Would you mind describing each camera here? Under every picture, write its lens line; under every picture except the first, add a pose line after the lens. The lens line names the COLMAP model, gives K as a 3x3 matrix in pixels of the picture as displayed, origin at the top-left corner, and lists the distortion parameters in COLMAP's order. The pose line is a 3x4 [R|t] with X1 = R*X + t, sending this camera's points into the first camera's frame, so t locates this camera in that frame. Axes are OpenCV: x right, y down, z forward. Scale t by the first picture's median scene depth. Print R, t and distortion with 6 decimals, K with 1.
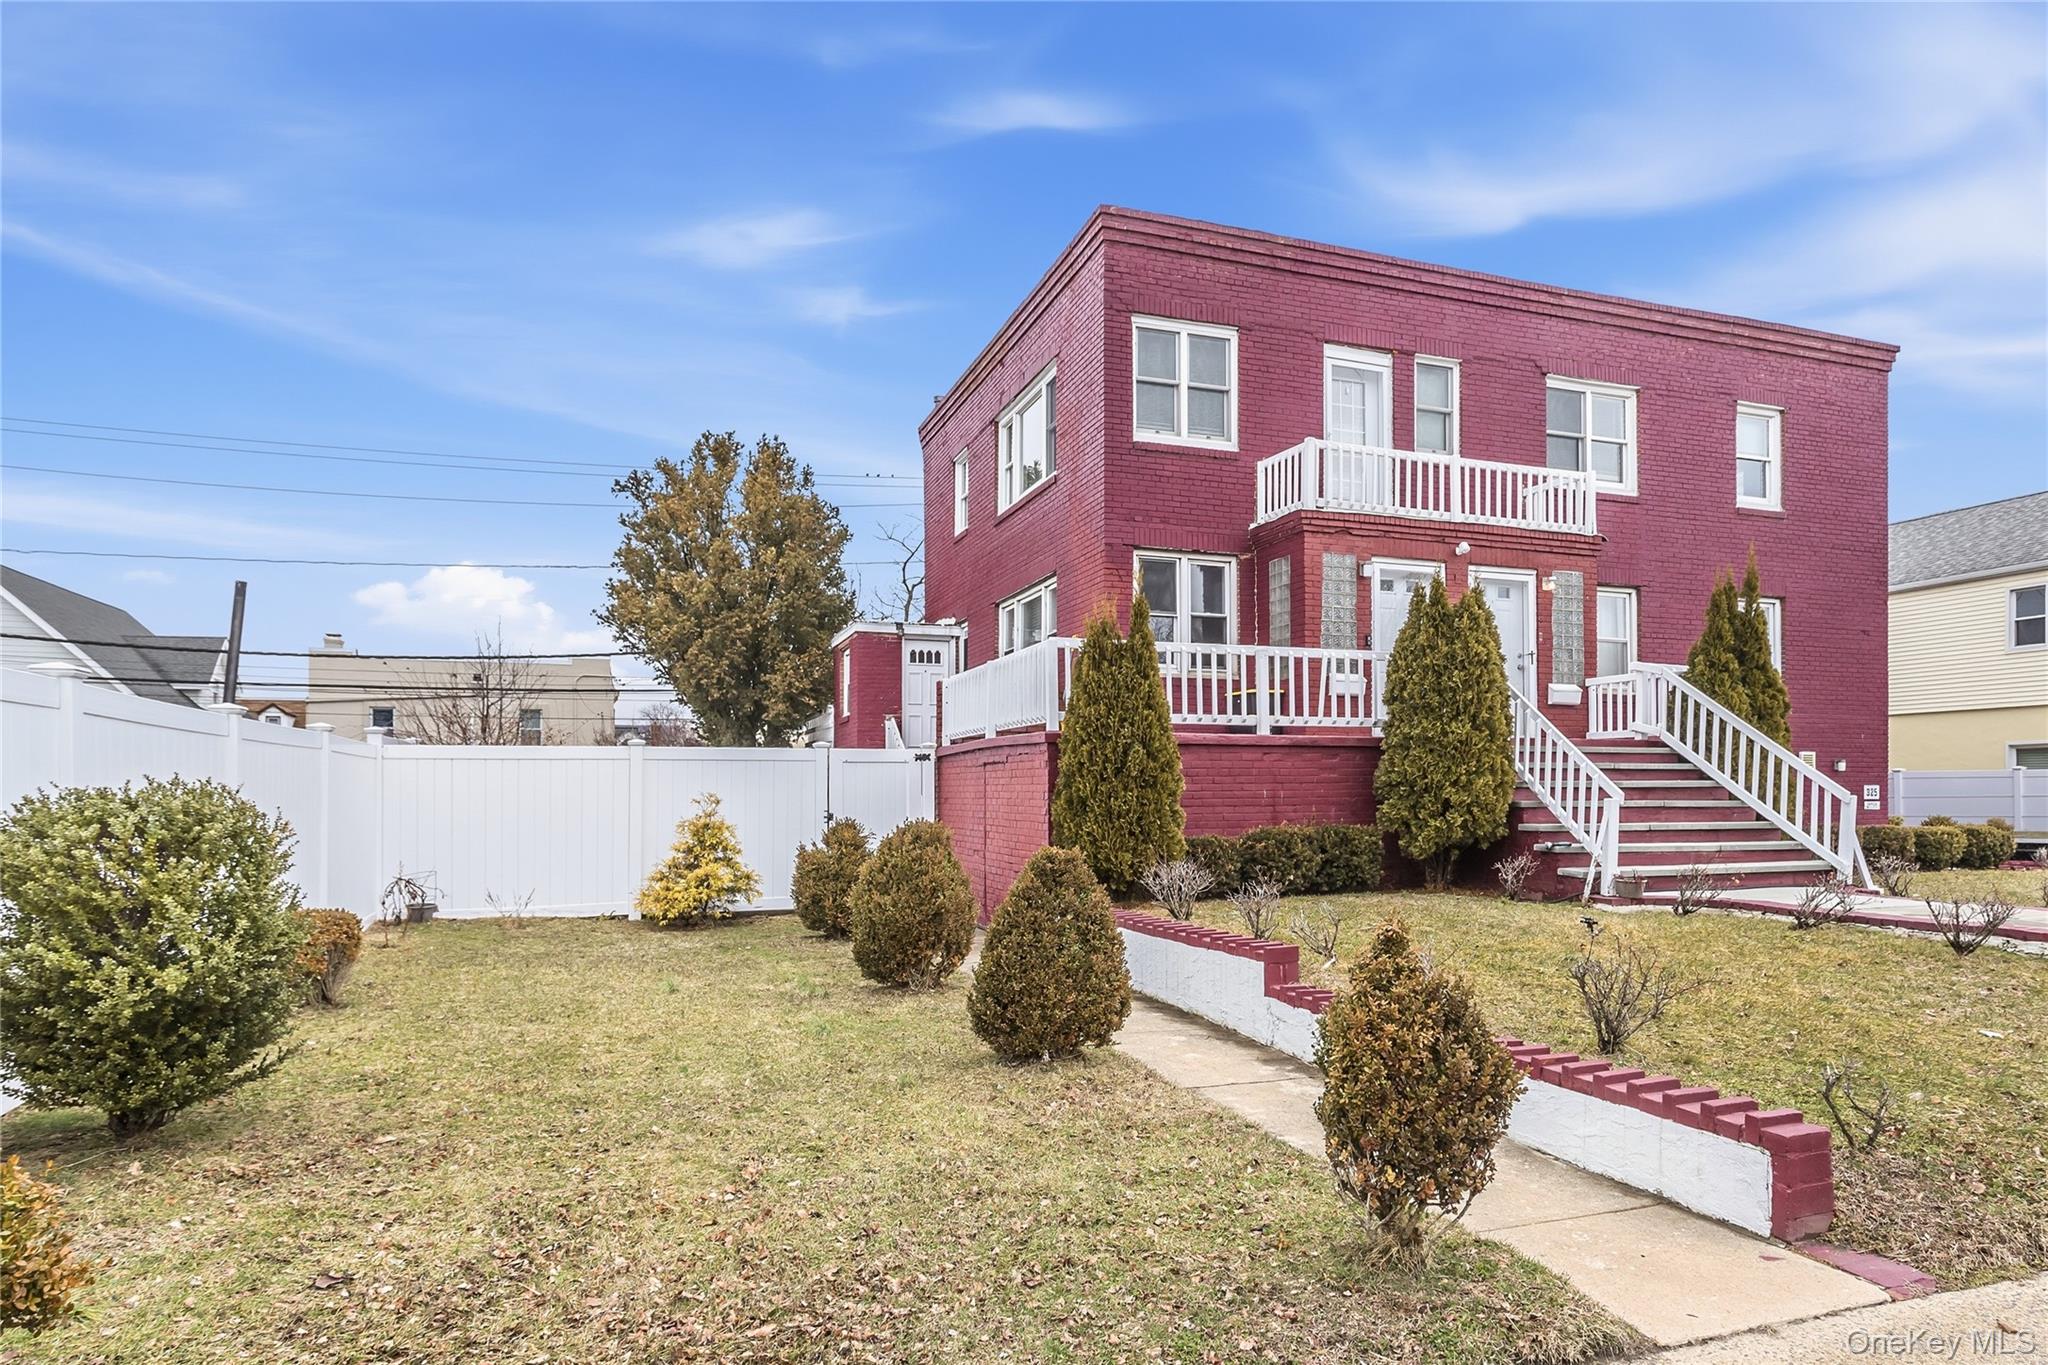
lens RADIAL K [[1058.0, 0, 1012.7], [0, 1058.0, 694.8], [0, 0, 1]] dist [0.000206, 0.002725]
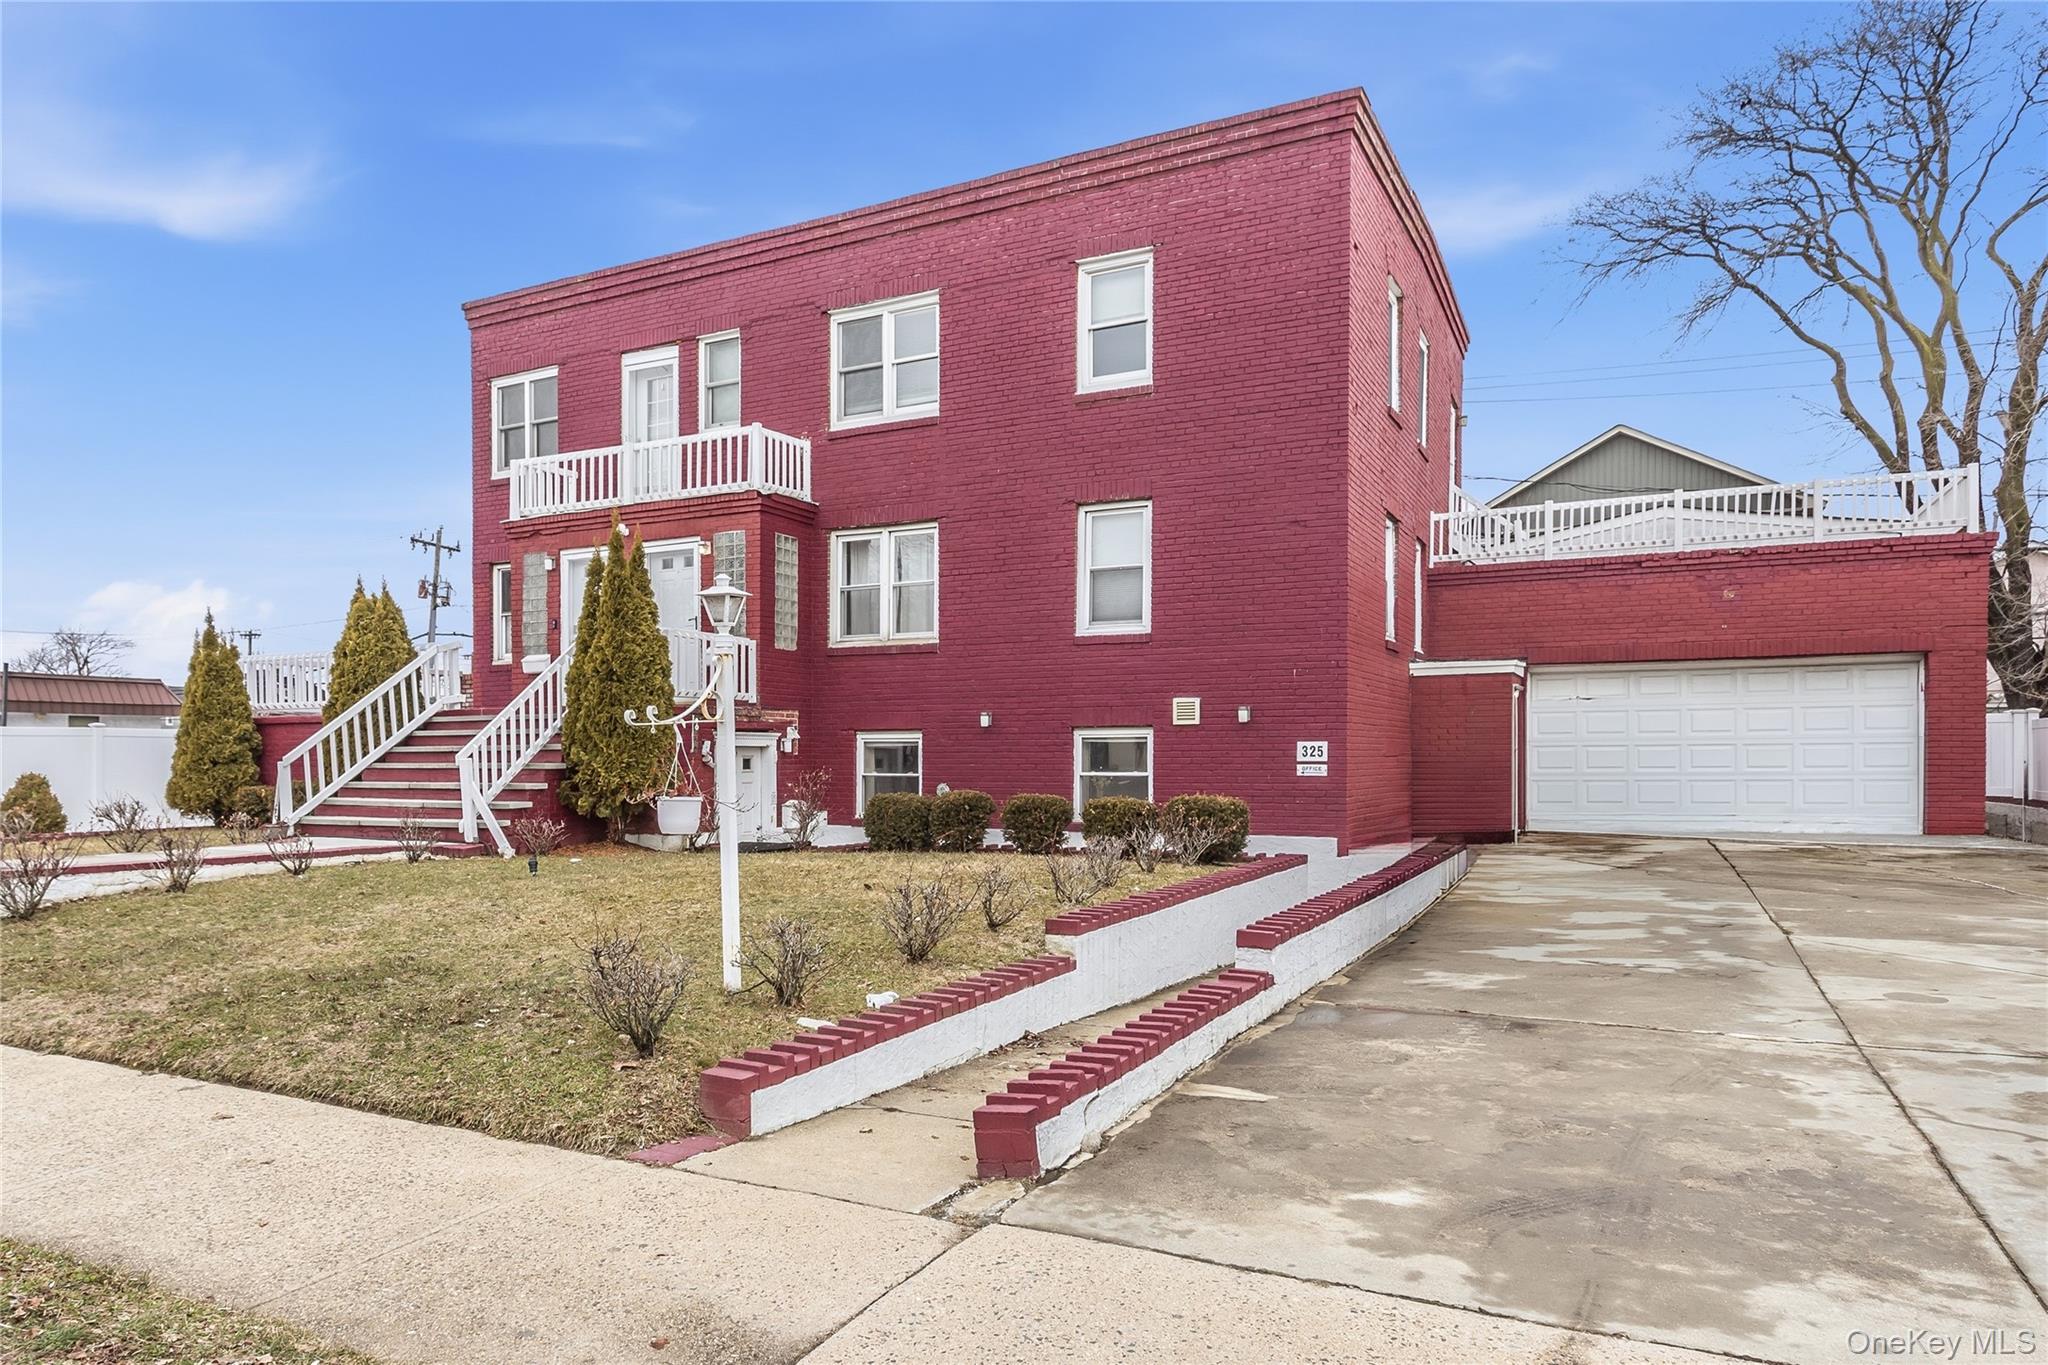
lens RADIAL K [[1058.0, 0, 1017.1], [0, 1058.0, 677.3], [0, 0, 1]] dist [0.000206, 0.002725]
pose [[0.760280, -0.054943, -0.647268, 1.296260], [0.065575, 0.997818, -0.007674, 0.042080], [0.646278, -0.036610, 0.762224, 0.400526]]
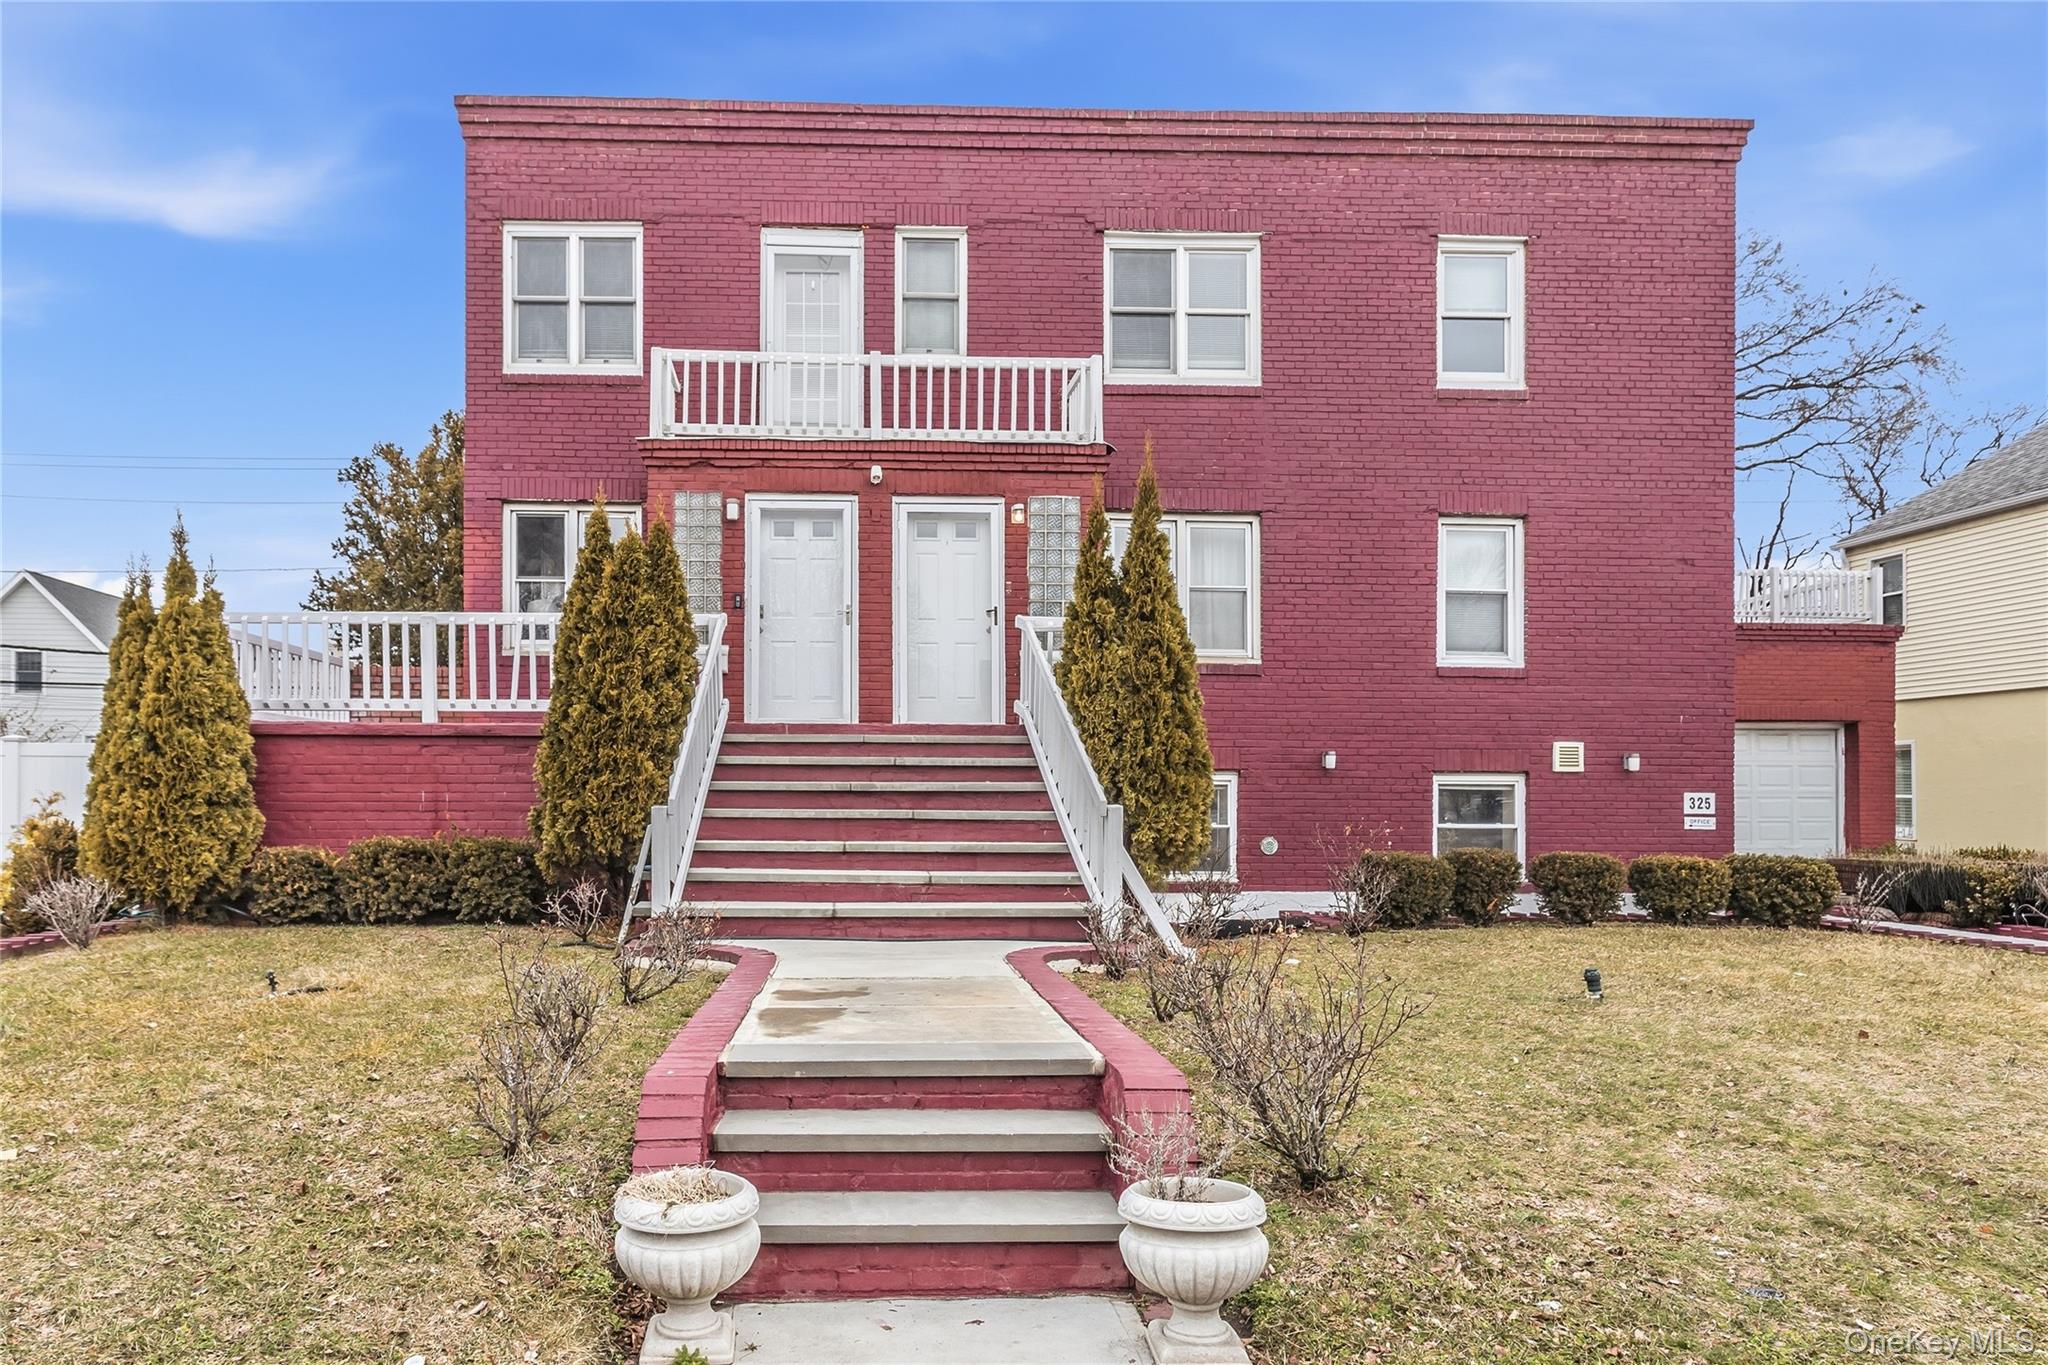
lens RADIAL K [[1142.9, 0, 1021.1], [0, 1142.9, 697.5], [0, 0, 1]] dist [-0.001165, 0.004816]
pose [[0.959931, -0.017531, -0.279689, 0.702570], [0.018744, 0.999823, 0.001661, 0.019898], [0.279610, -0.006837, 0.960089, 0.230602]]
